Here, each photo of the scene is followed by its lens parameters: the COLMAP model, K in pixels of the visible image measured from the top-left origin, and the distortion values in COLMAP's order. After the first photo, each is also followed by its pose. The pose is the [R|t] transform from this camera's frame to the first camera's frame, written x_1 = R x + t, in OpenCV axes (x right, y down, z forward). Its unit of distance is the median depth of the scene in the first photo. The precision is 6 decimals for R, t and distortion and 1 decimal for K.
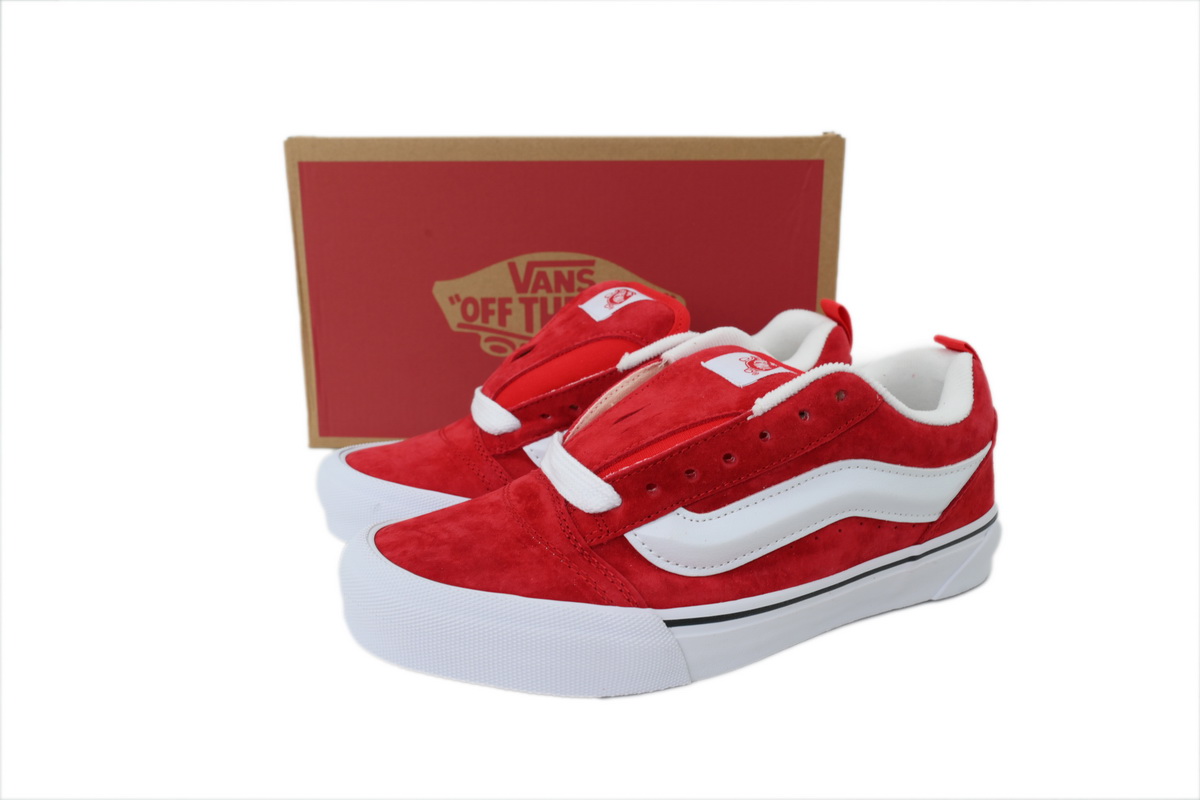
lens RADIAL K [[969.1, 0, 599.9], [0, 969.1, 399.7], [0, 0, 1]] dist [0.000491, 0.001229]
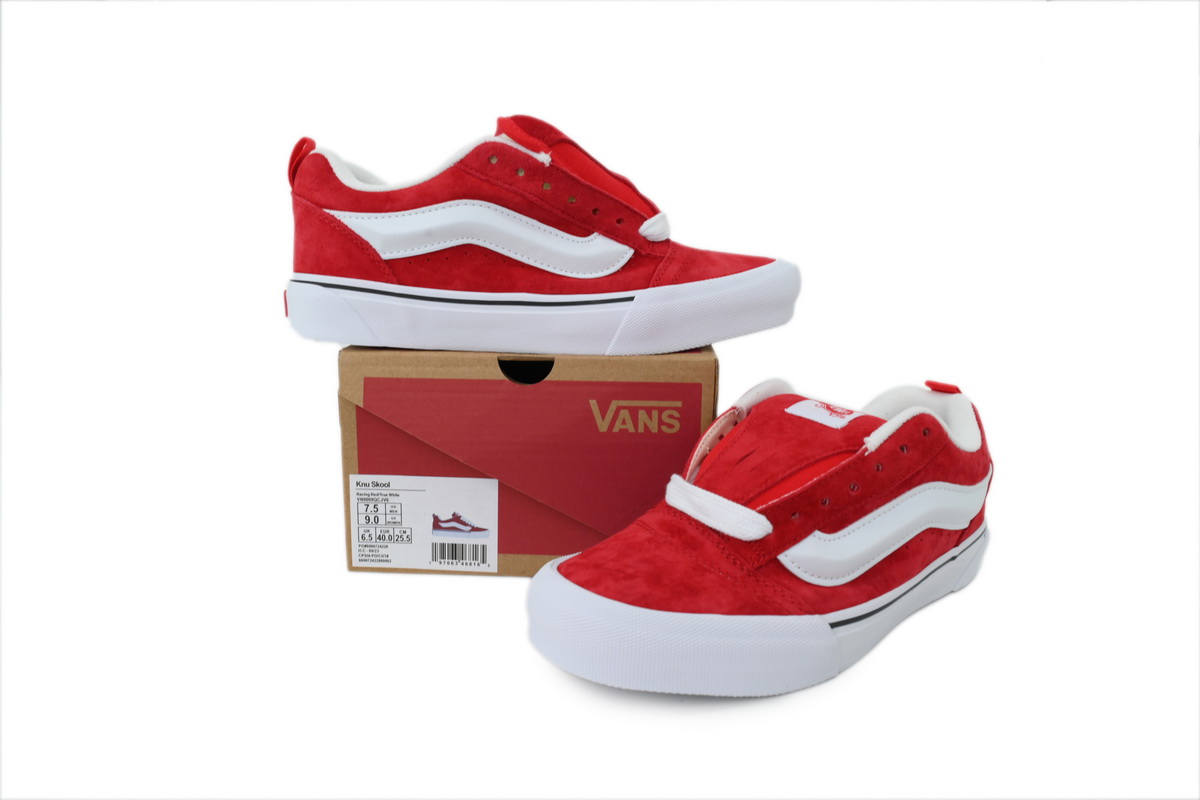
lens RADIAL K [[969.1, 0, 600.5], [0, 969.1, 398.1], [0, 0, 1]] dist [0.000491, 0.001229]
pose [[0.953822, -0.033898, 0.298452, -0.533201], [0.045753, 0.998413, -0.032822, -0.026911], [-0.296866, 0.044961, 0.953860, -0.086807]]
